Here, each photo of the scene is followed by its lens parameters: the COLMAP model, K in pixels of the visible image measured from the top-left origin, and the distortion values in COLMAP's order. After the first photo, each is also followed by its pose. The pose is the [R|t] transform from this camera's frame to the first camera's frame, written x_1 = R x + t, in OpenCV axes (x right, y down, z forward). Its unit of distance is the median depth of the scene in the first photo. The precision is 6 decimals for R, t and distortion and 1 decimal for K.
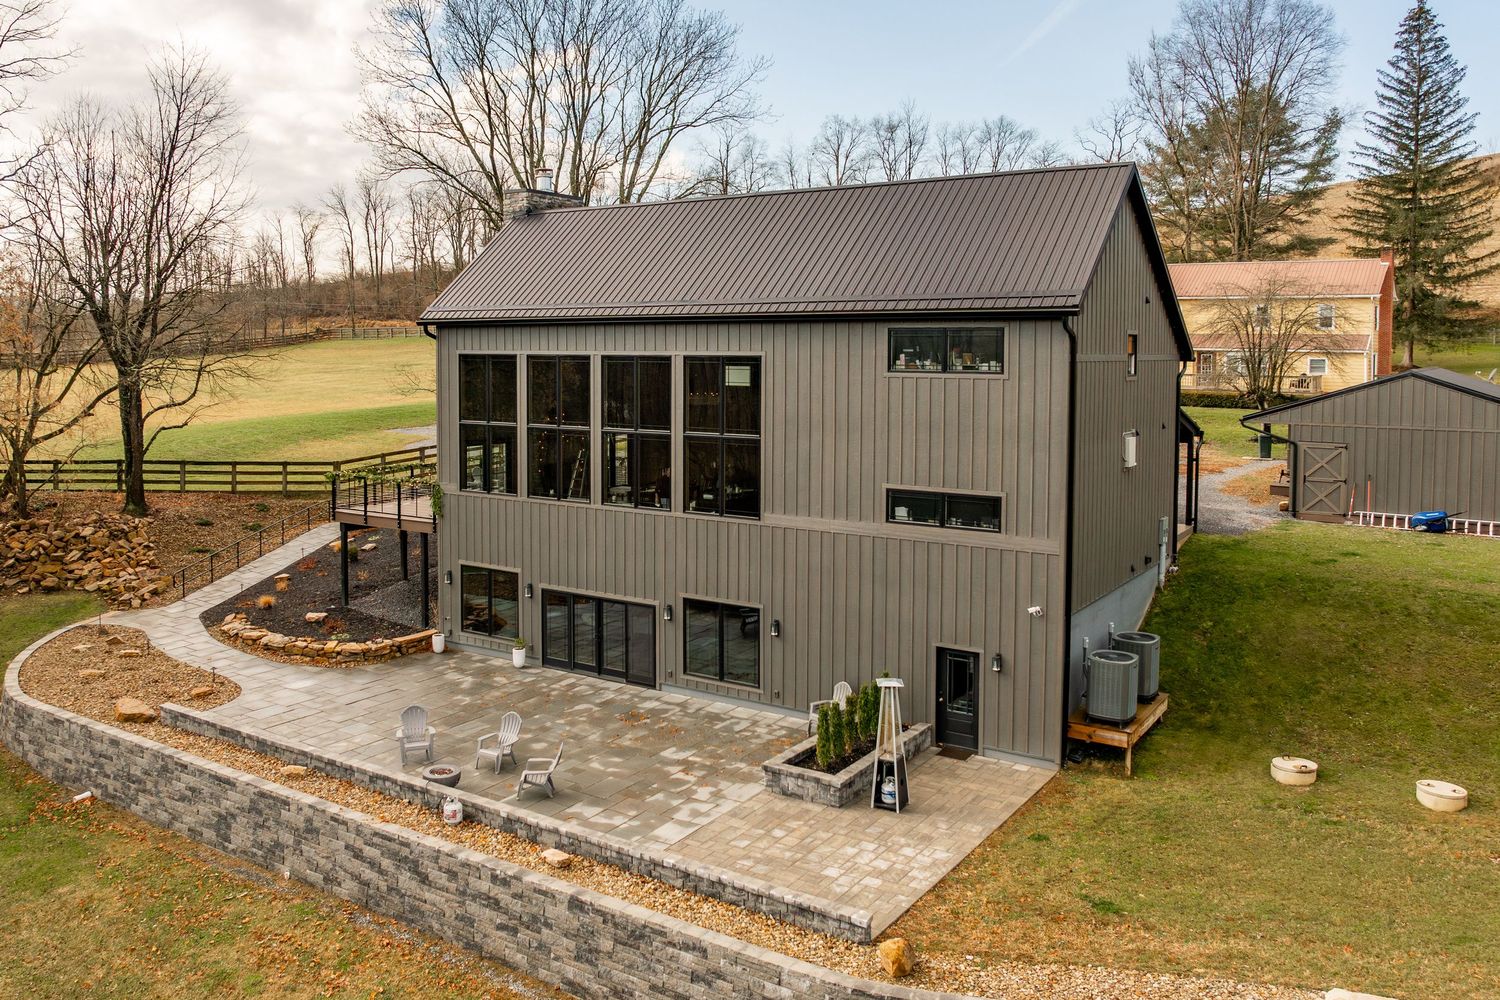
lens RADIAL K [[1191.0, 0, 750.0], [0, 1191.0, 500.0], [0, 0, 1]] dist [-0.031342, -0.004291]
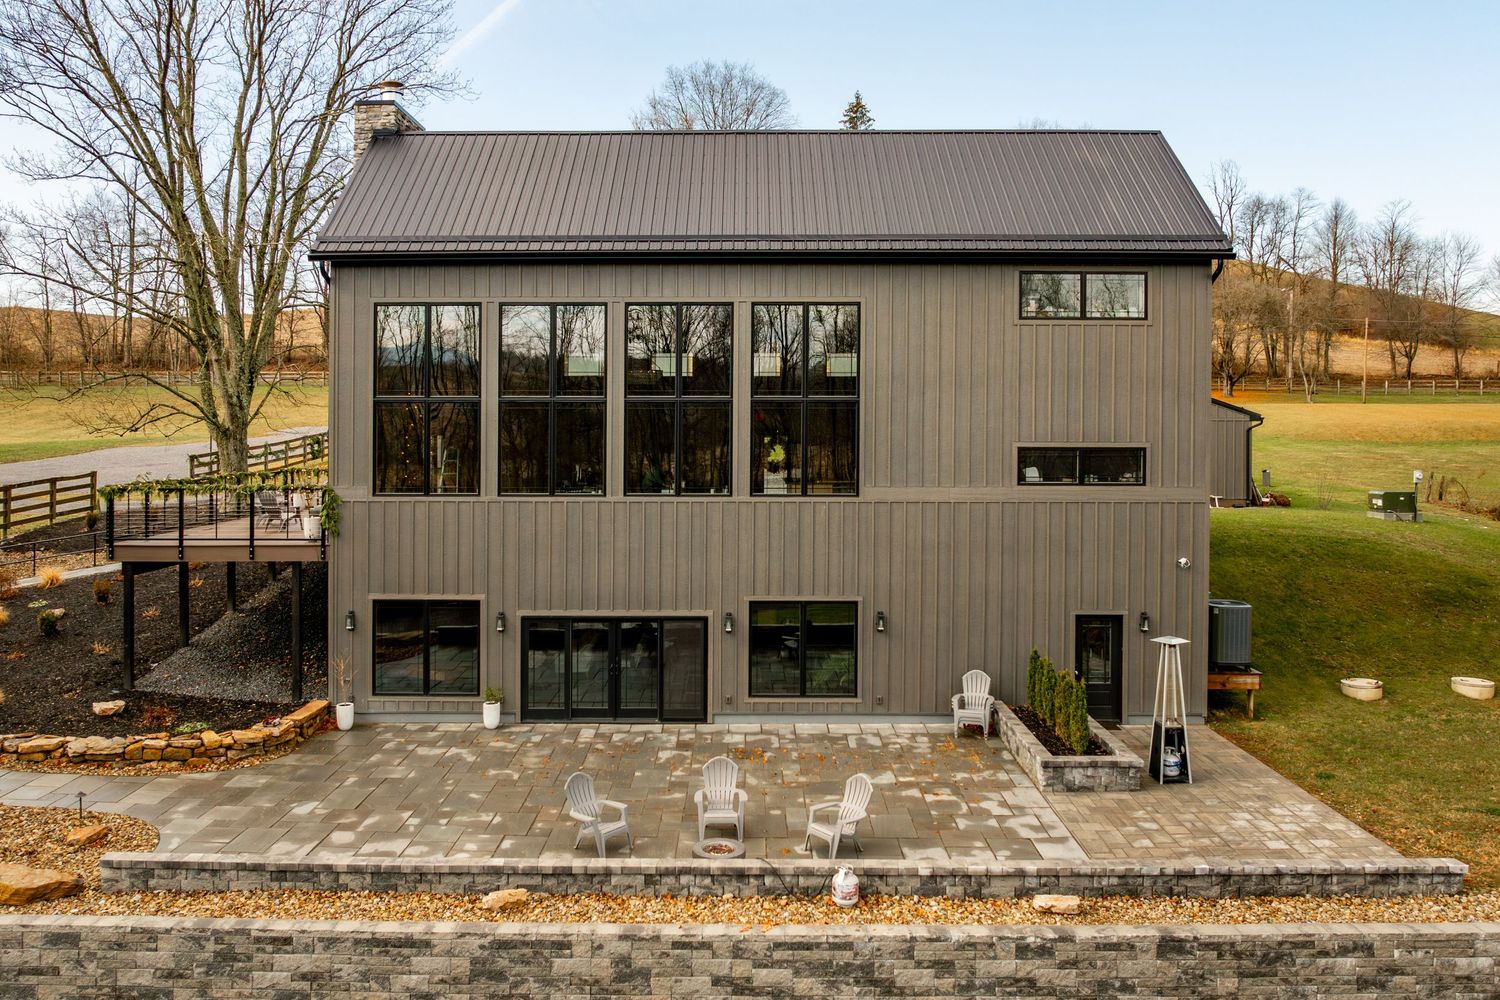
lens RADIAL K [[1163.4, 0, 829.5], [0, 1163.4, 490.2], [0, 0, 1]] dist [-0.035203, -0.004168]
pose [[0.833739, -0.042917, 0.550488, -0.513919], [0.076731, 0.996307, -0.038539, 0.047848], [-0.546801, 0.074371, 0.833953, 0.353413]]
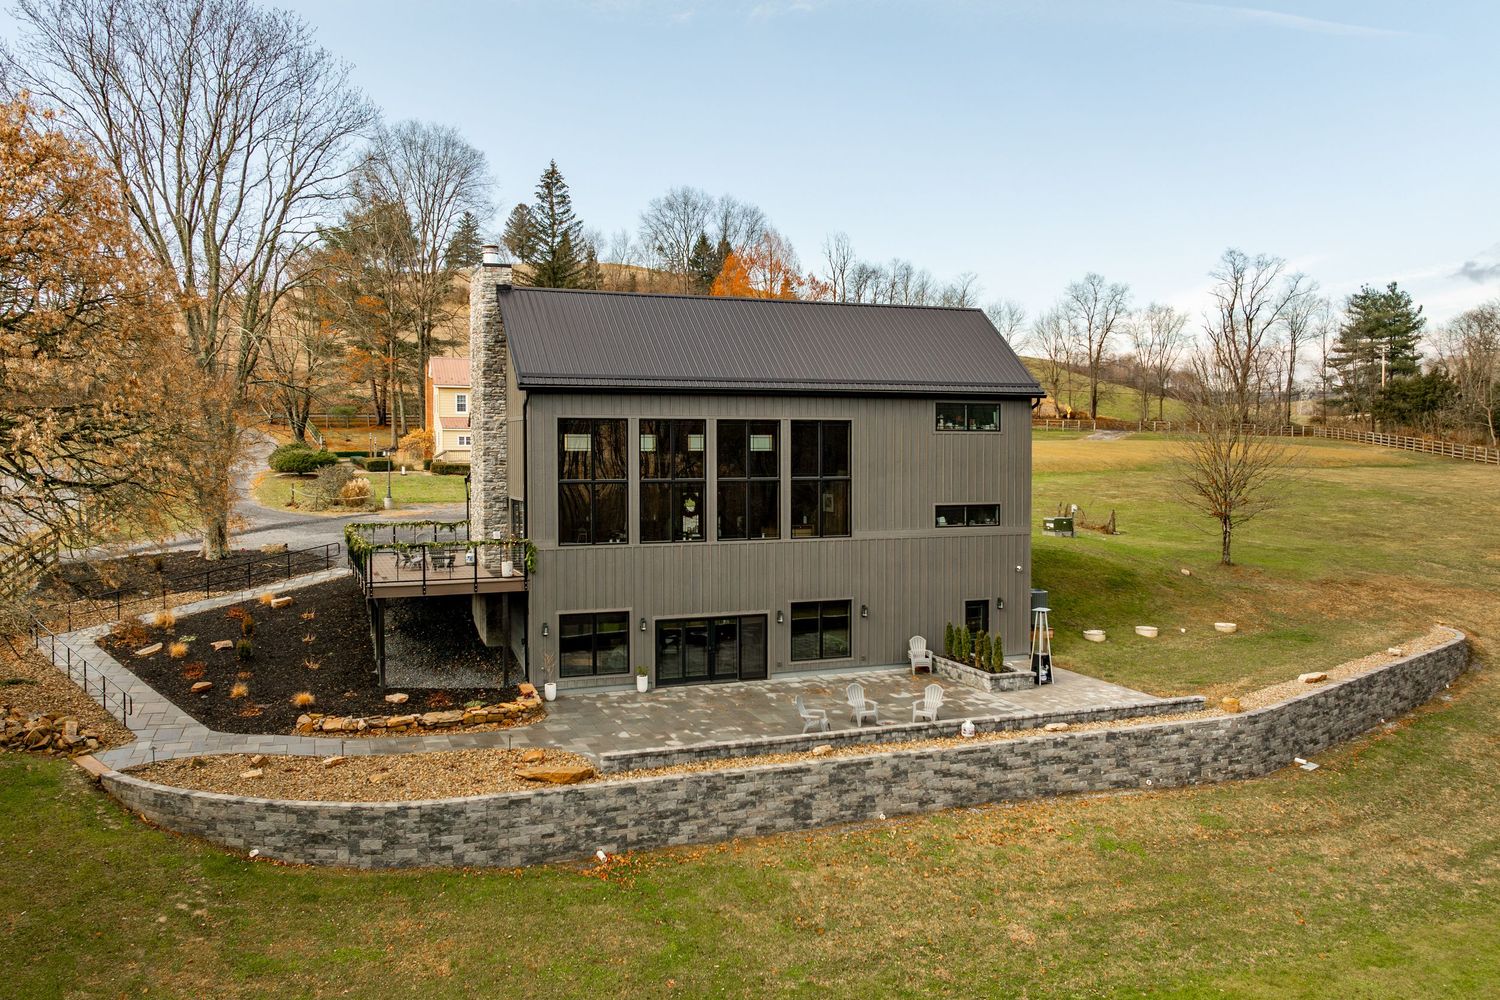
lens RADIAL K [[1071.5, 0, 875.0], [0, 1071.5, 531.6], [0, 0, 1]] dist [-0.026190, 0.001421]
pose [[0.561053, -0.074782, 0.824395, -1.139014], [0.104301, 0.994360, 0.019216, -0.011683], [-0.821182, 0.075204, 0.565689, 0.279455]]
